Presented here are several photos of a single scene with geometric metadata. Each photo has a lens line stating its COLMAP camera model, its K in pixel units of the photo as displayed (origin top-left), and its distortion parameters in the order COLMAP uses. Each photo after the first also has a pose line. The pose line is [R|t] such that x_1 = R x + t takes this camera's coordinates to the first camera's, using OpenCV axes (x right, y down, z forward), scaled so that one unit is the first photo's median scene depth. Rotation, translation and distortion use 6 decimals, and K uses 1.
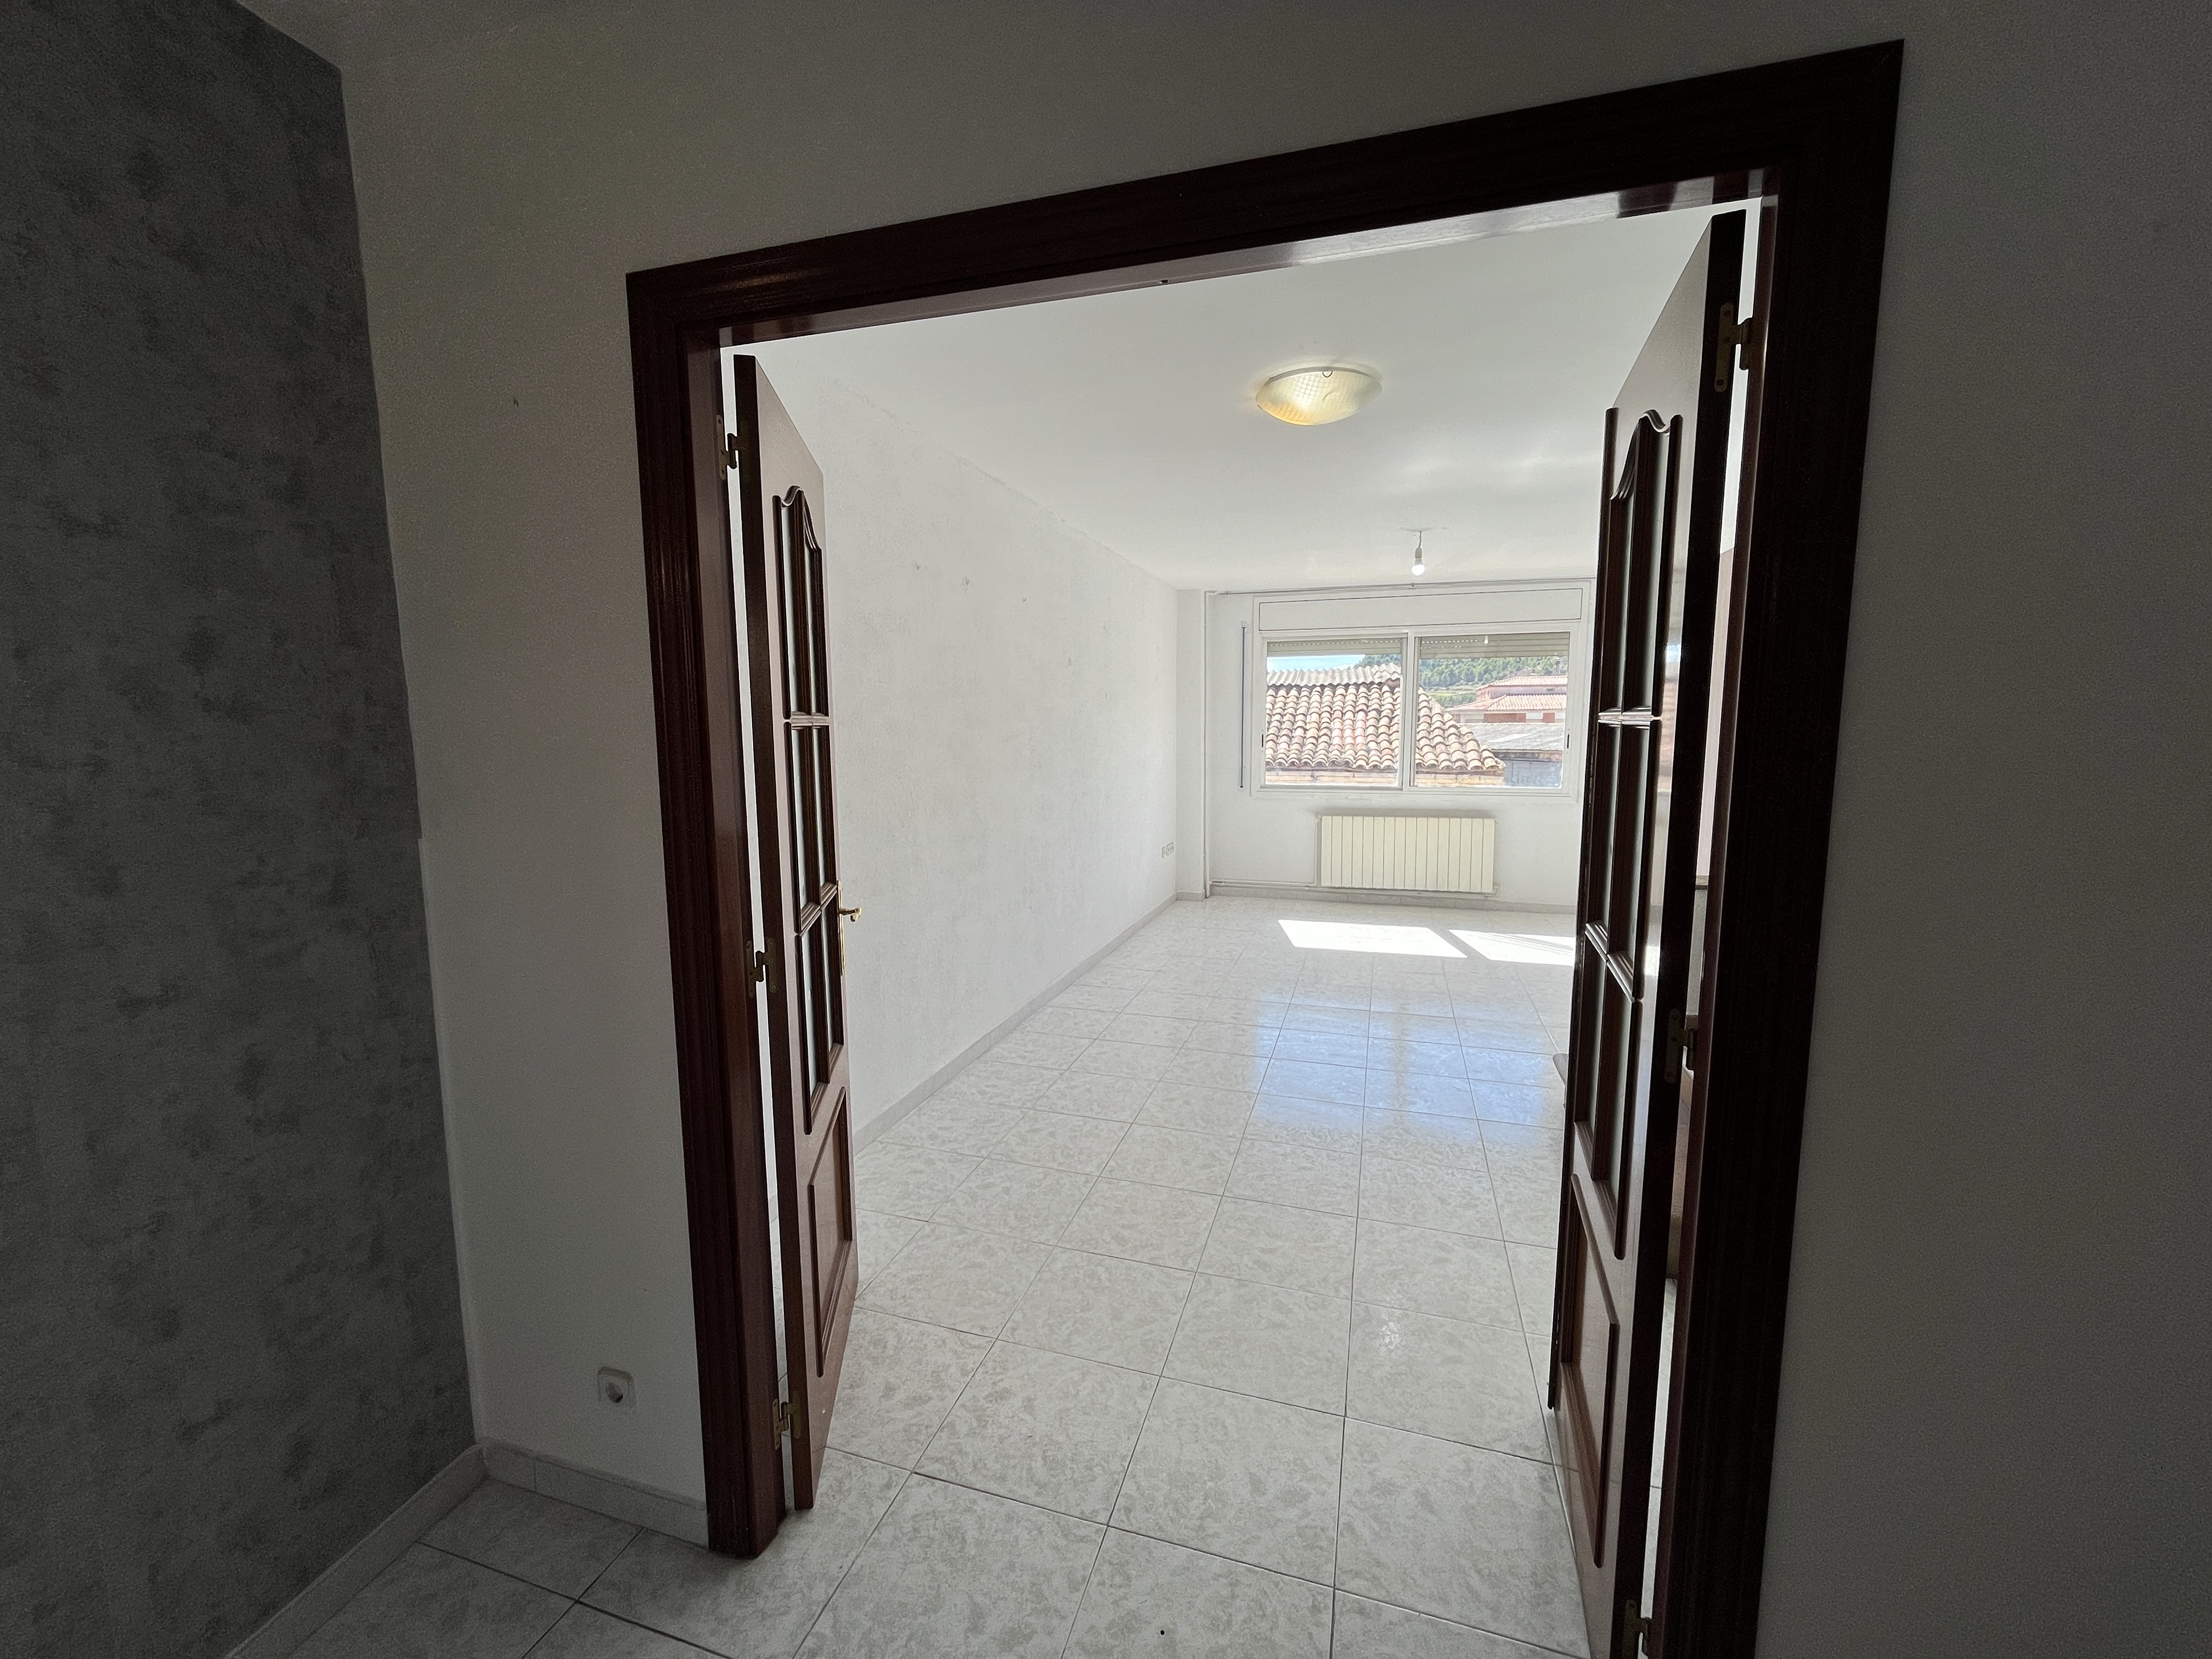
lens RADIAL K [[897.0, 0, 1098.5], [0, 897.0, 829.6], [0, 0, 1]] dist [-0.003382, 0.000404]
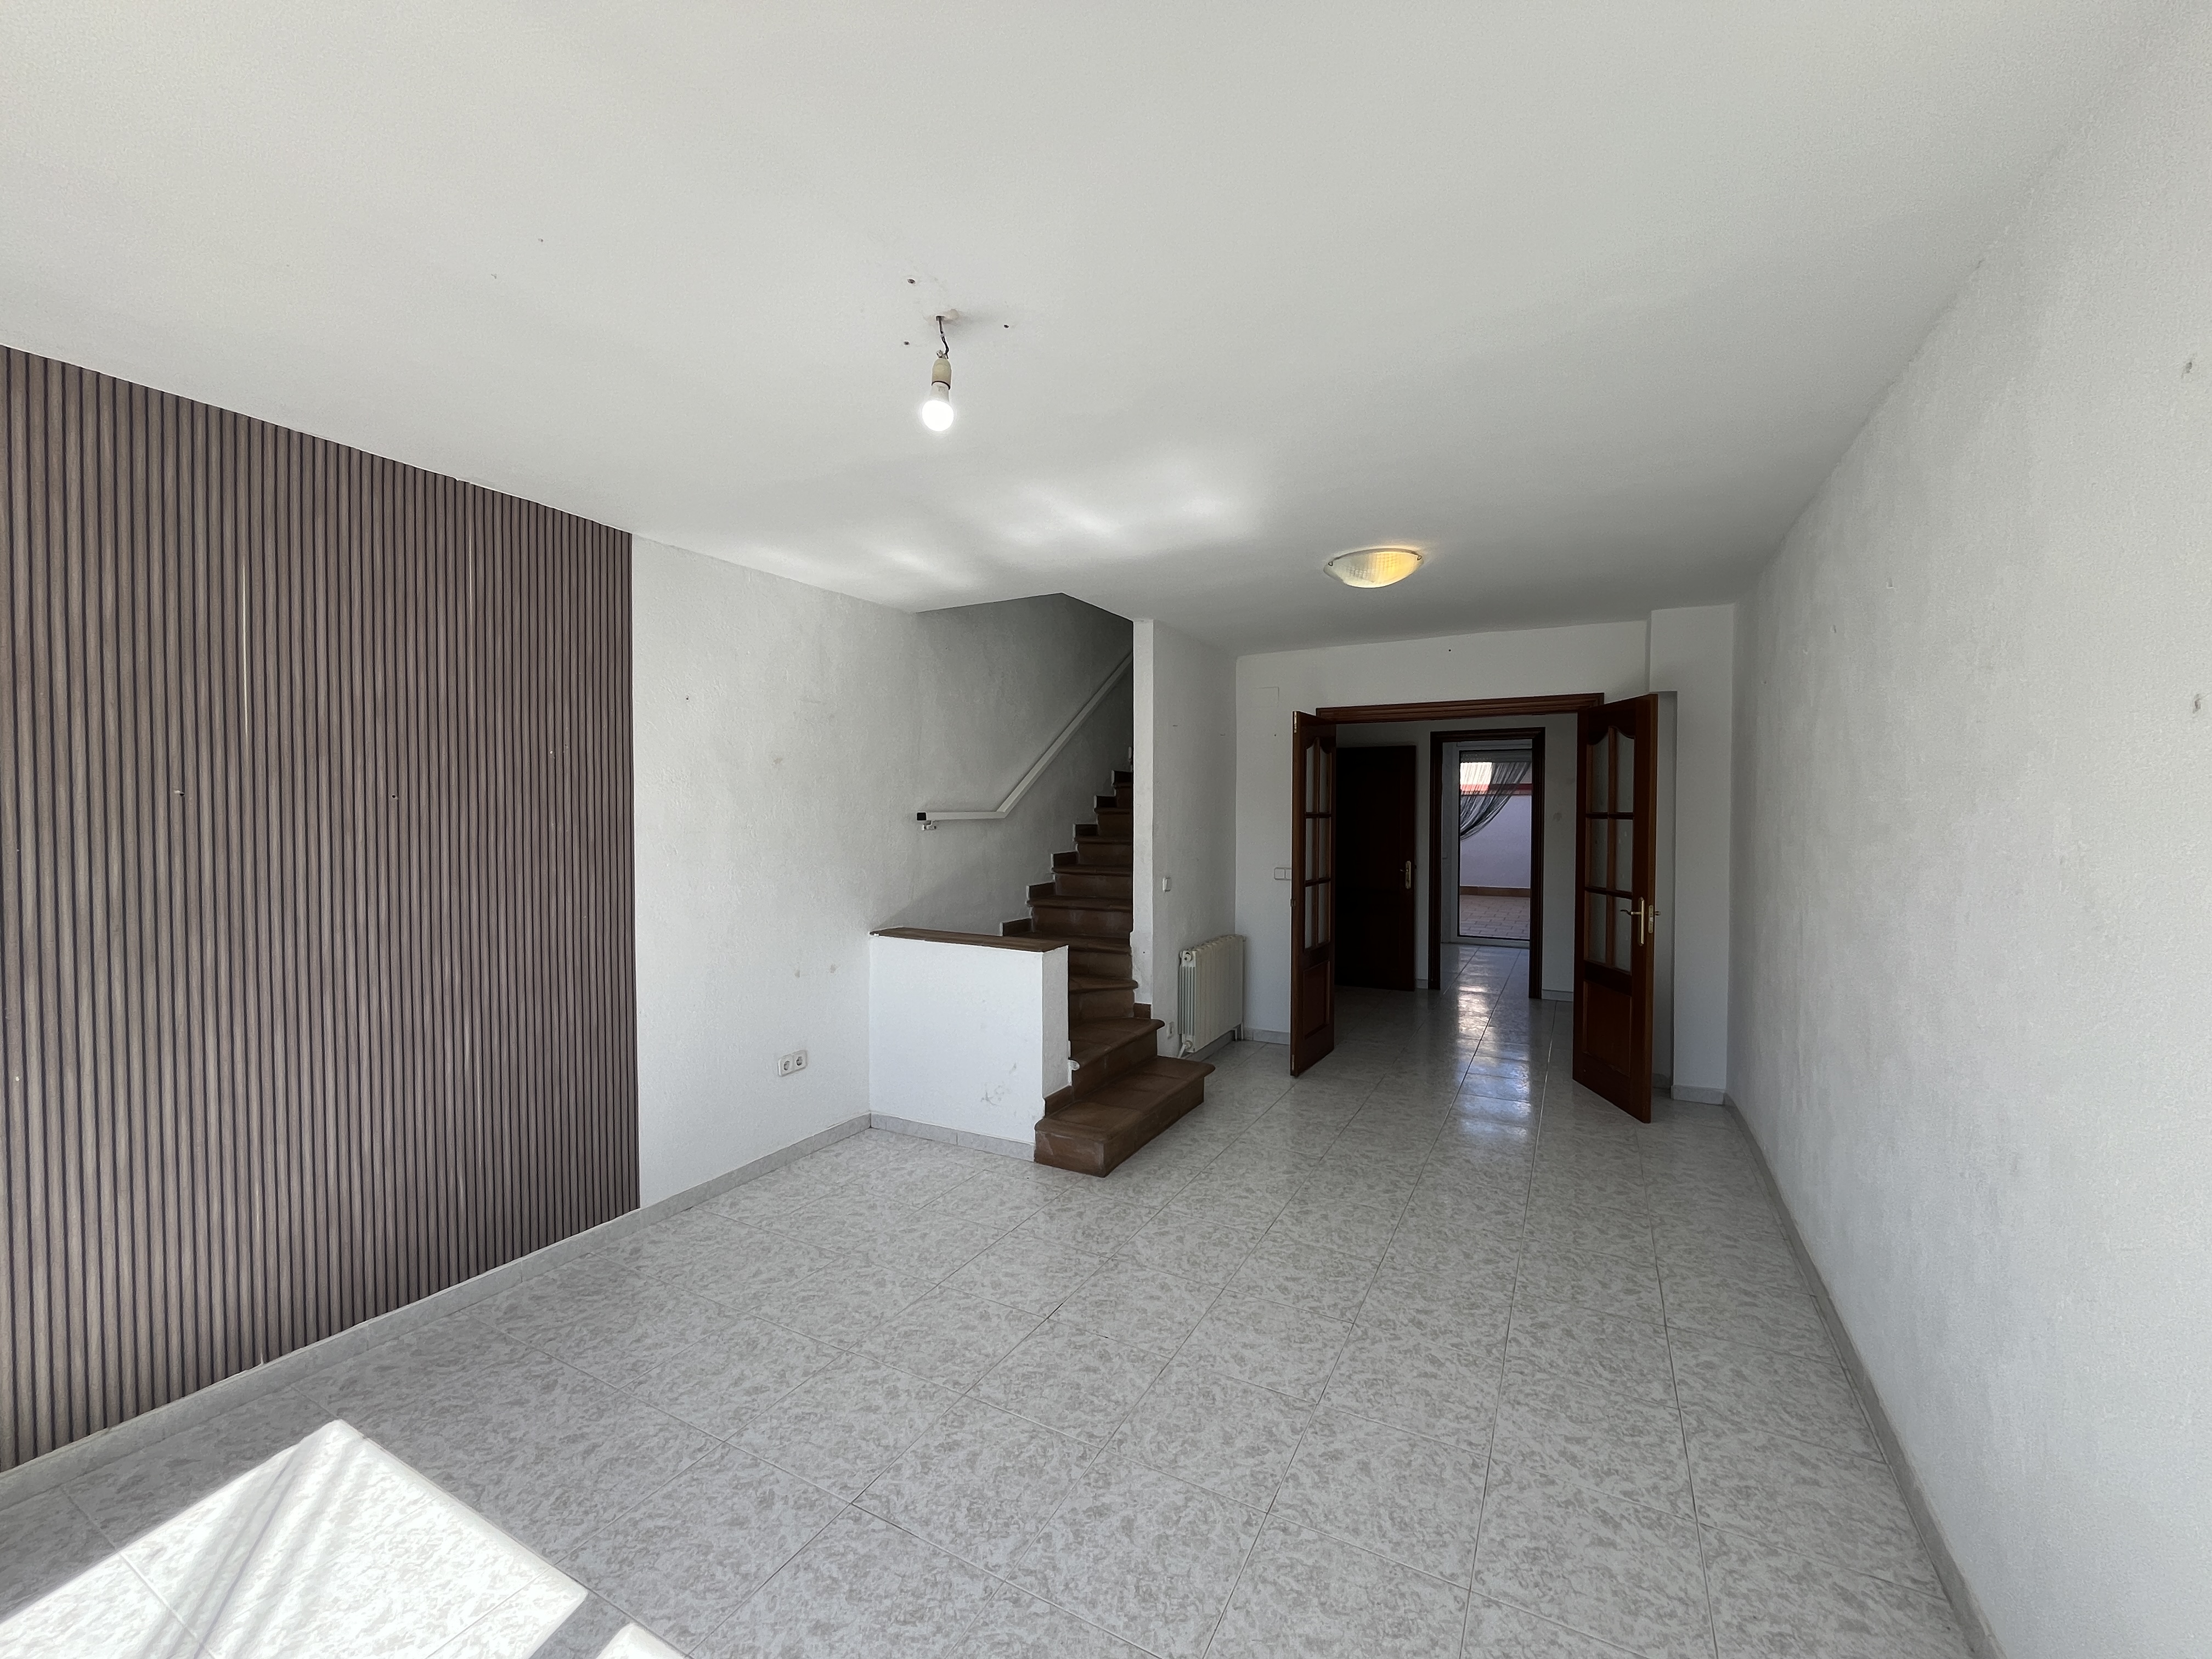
lens RADIAL K [[897.0, 0, 1100.9], [0, 897.0, 841.9], [0, 0, 1]] dist [-0.003382, 0.000404]
pose [[-0.982536, -0.002054, 0.186062, 0.070719], [0.026979, 0.987800, 0.153373, -0.056258], [-0.184107, 0.155714, -0.970493, 0.440777]]
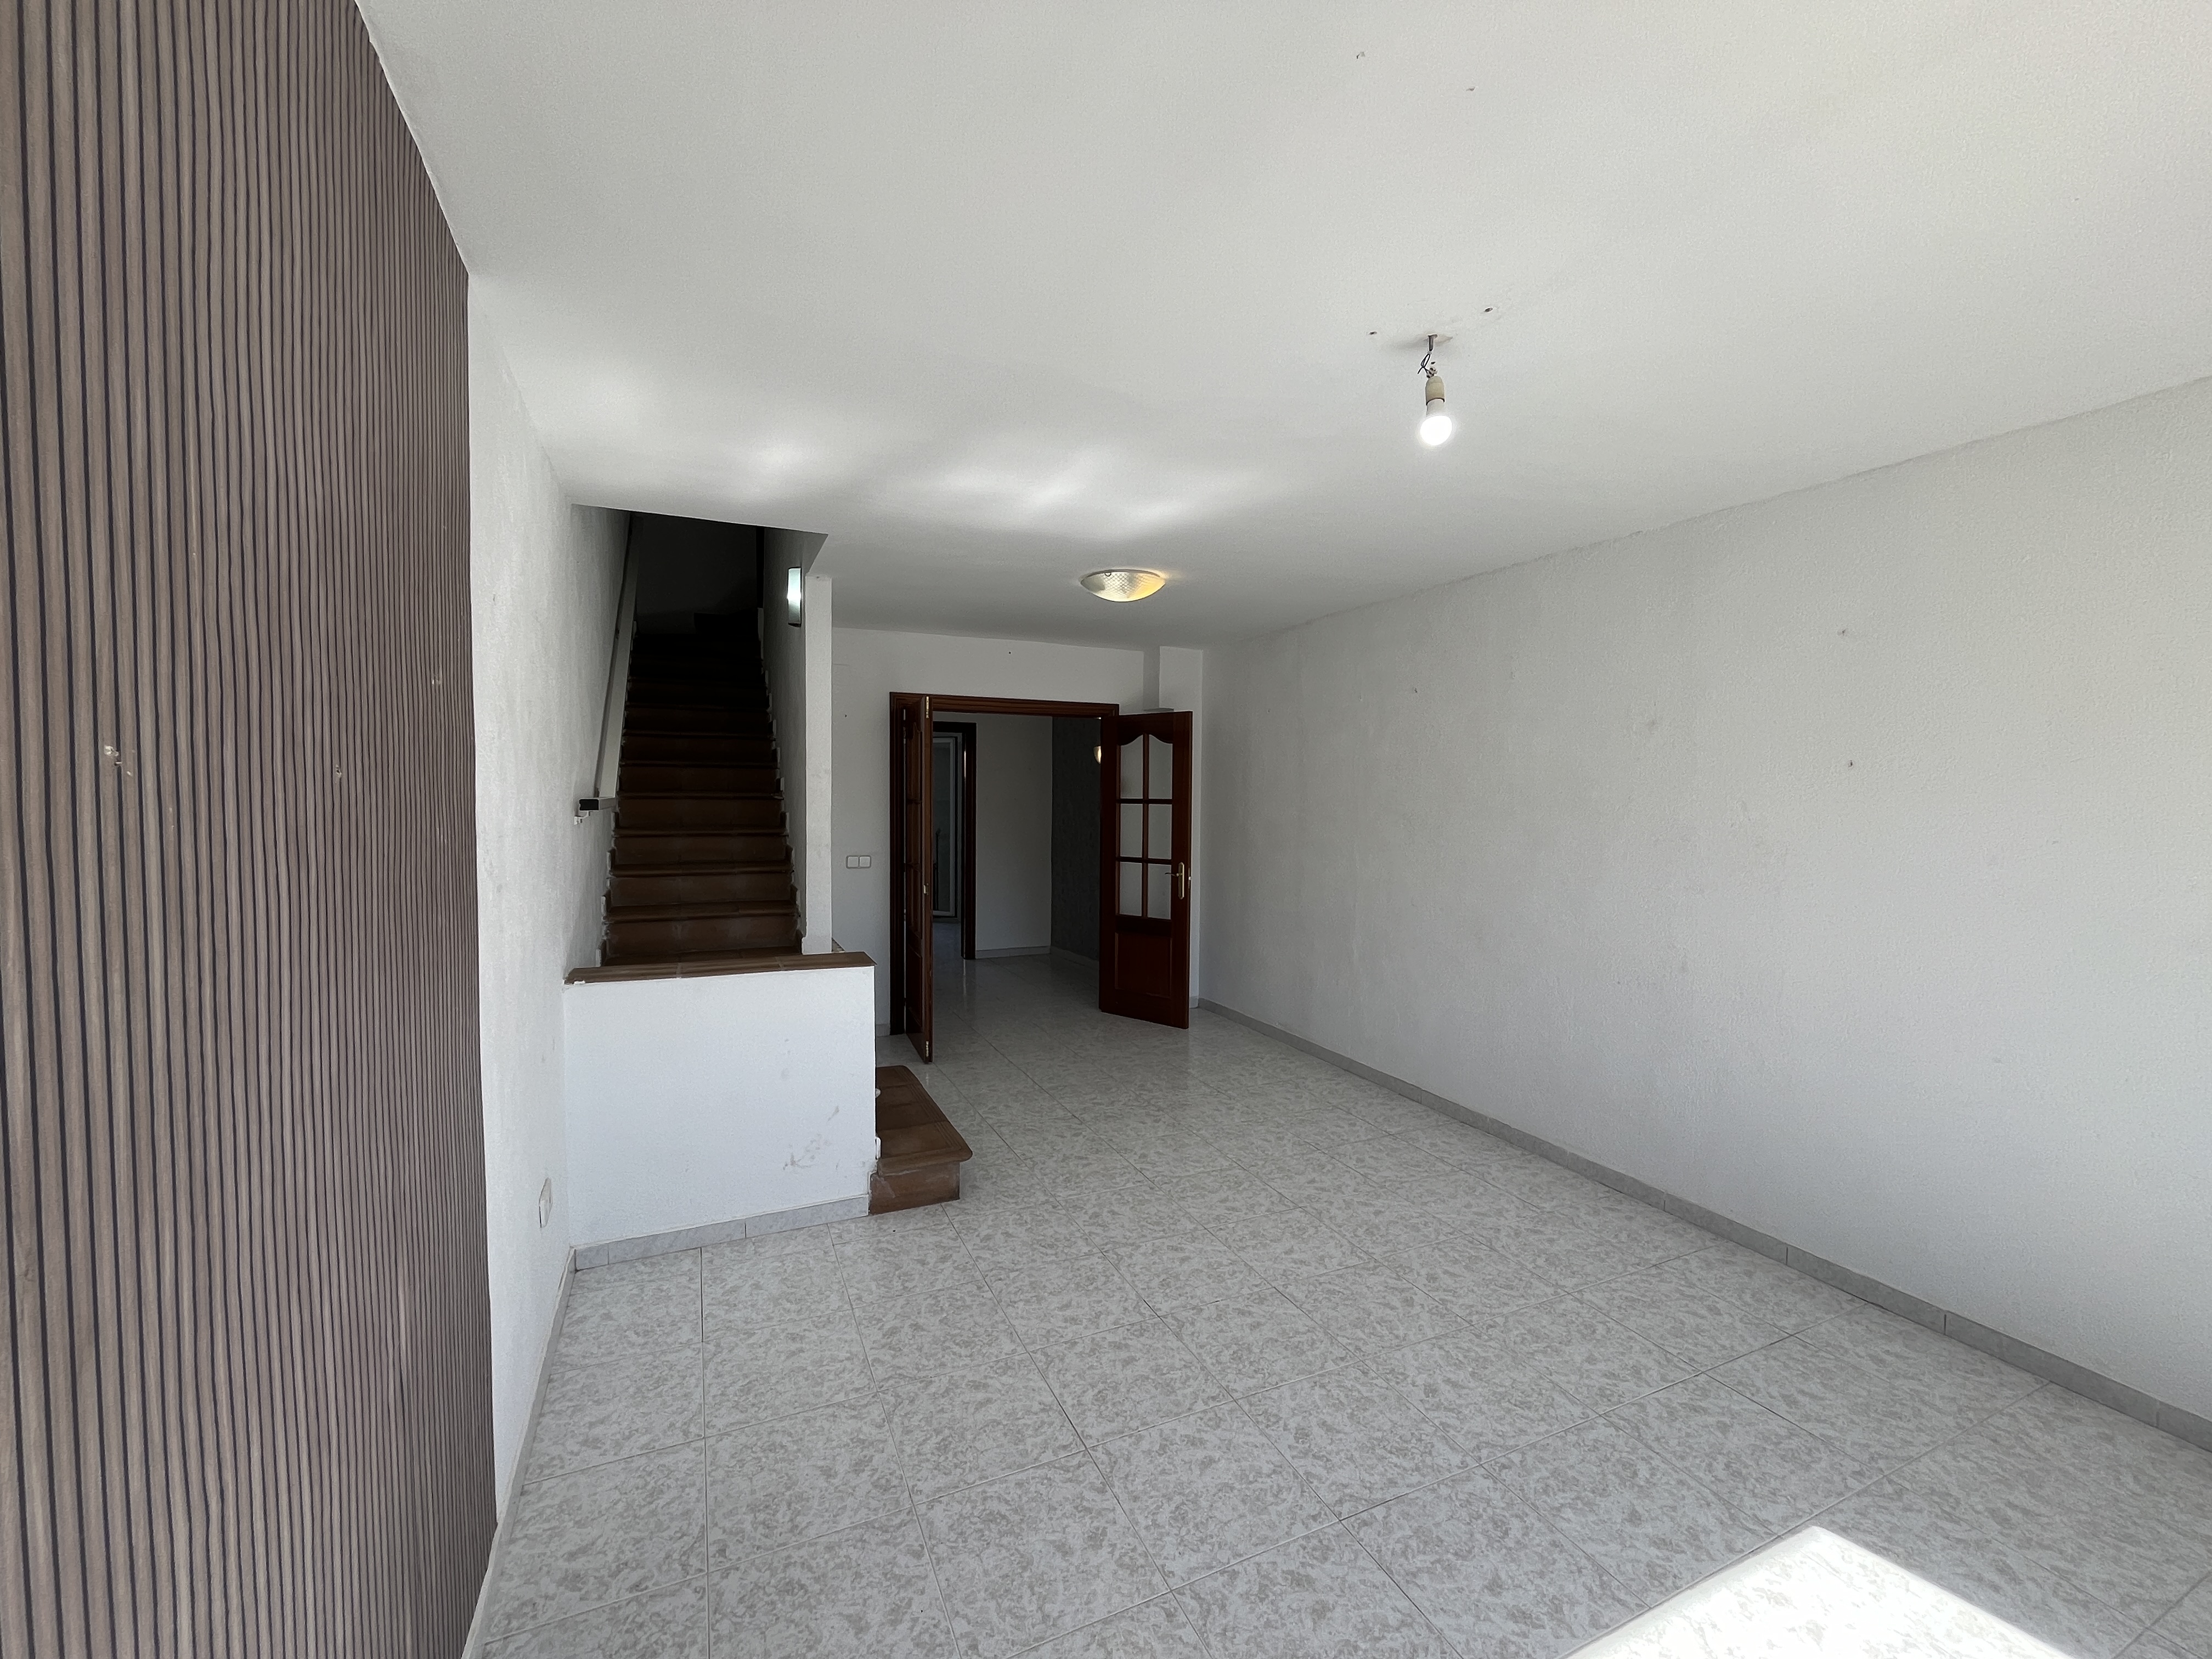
lens RADIAL K [[897.0, 0, 1098.7], [0, 897.0, 842.6], [0, 0, 1]] dist [-0.003382, 0.000404]
pose [[-0.741935, 0.035165, -0.669549, 0.229447], [-0.084114, 0.985852, 0.144985, -0.051801], [0.665175, 0.163888, -0.728480, 0.391787]]
